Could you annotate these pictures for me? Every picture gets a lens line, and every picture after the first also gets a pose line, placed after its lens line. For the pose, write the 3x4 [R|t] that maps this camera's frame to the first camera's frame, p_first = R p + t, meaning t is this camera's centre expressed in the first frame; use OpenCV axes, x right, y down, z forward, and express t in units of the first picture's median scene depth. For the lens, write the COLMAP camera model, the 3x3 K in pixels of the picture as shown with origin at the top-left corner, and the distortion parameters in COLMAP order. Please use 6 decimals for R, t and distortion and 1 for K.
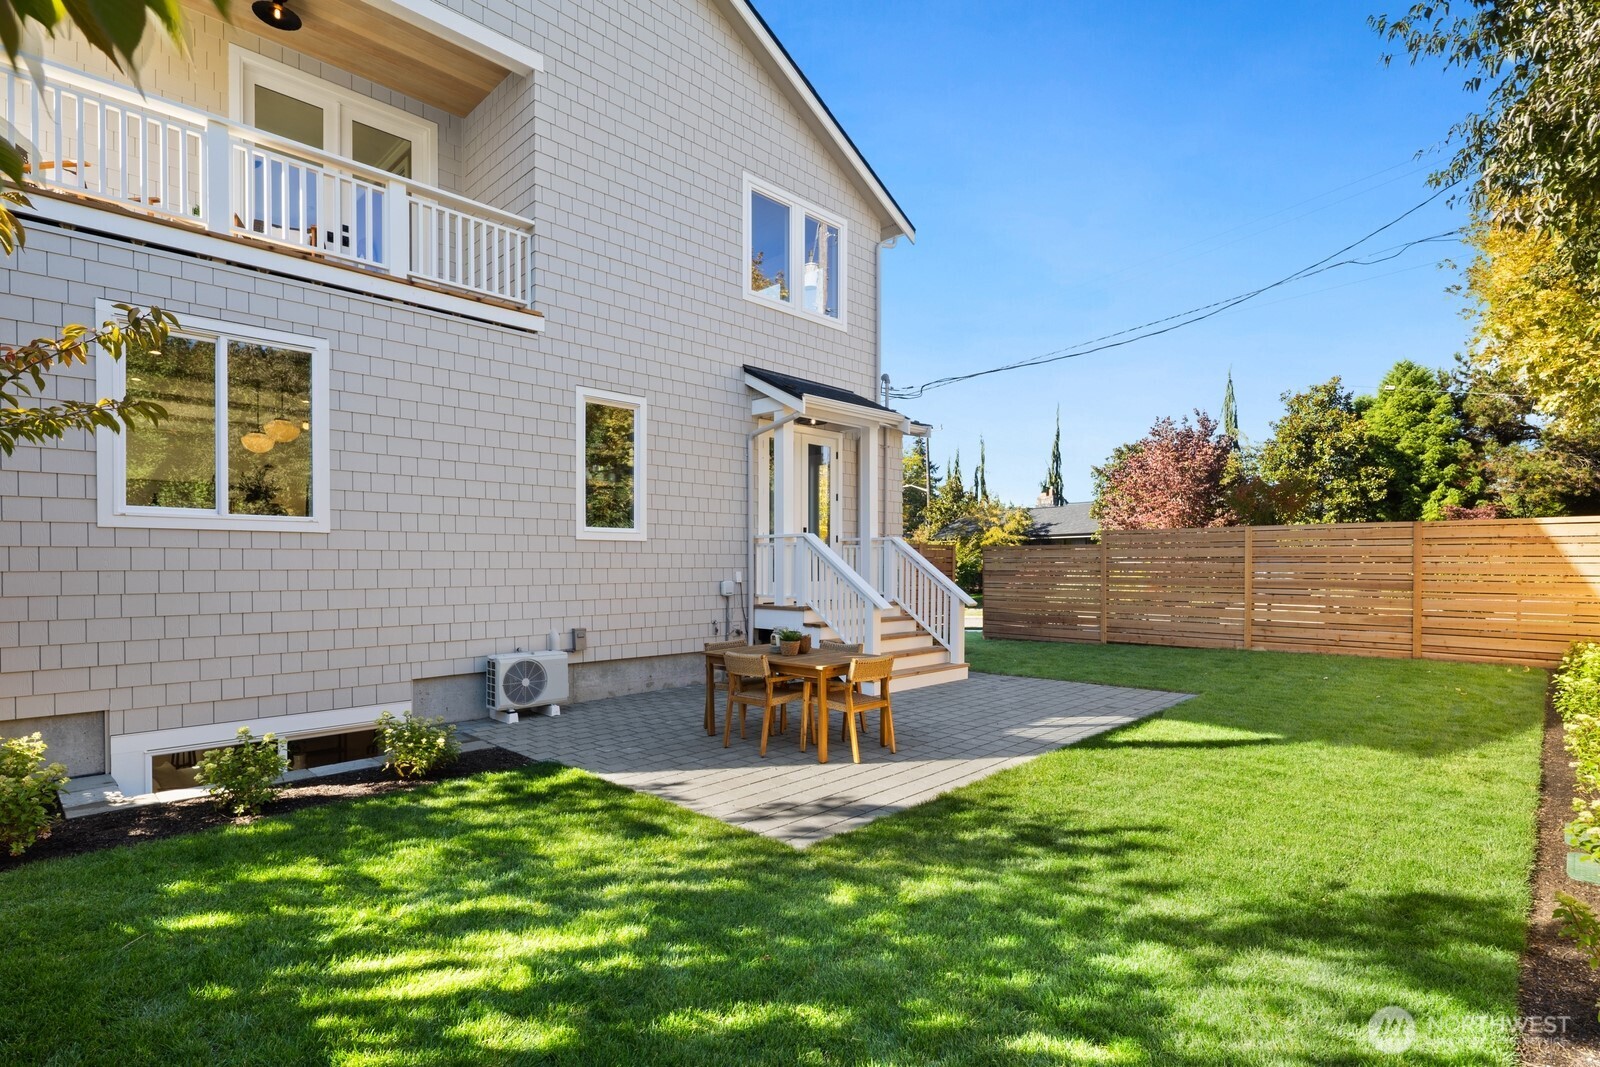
lens RADIAL K [[783.4, 0, 801.2], [0, 783.4, 569.2], [0, 0, 1]] dist [0.003055, 0.000168]
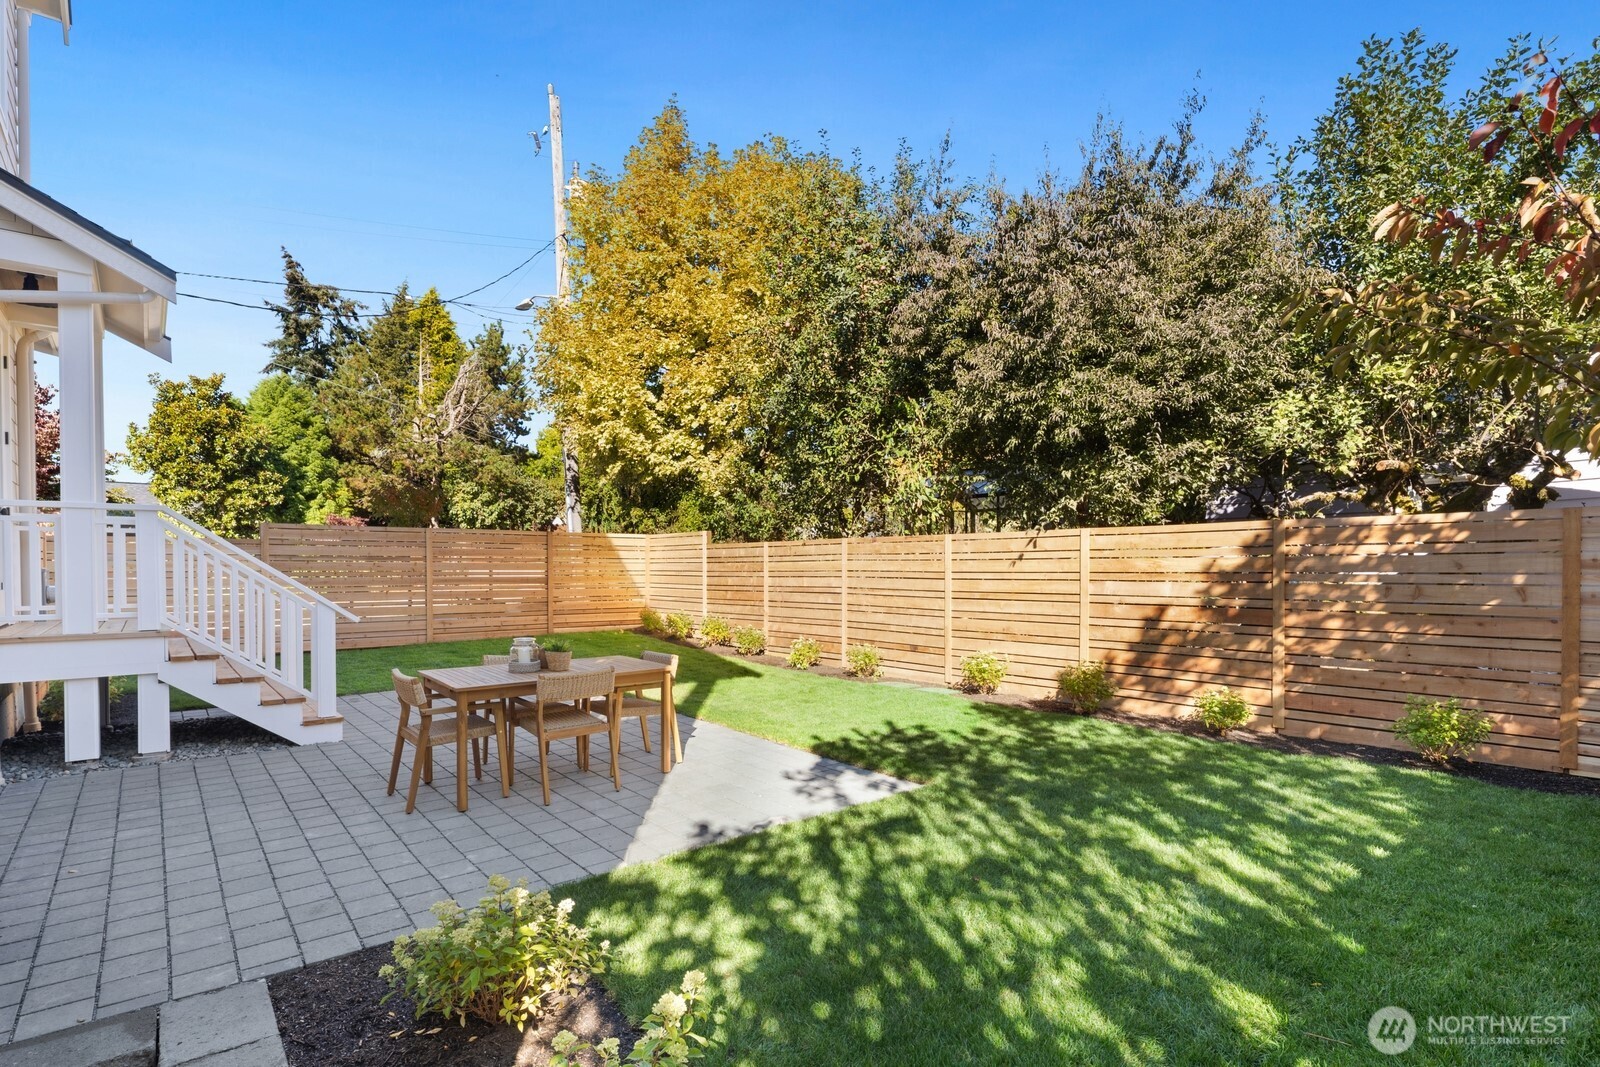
lens RADIAL K [[783.4, 0, 801.2], [0, 783.4, 569.2], [0, 0, 1]] dist [0.003055, 0.000168]
pose [[0.105528, -0.002767, 0.994412, -1.146289], [0.009412, 0.999954, 0.001784, 0.012394], [-0.994372, 0.009171, 0.105549, 0.984232]]
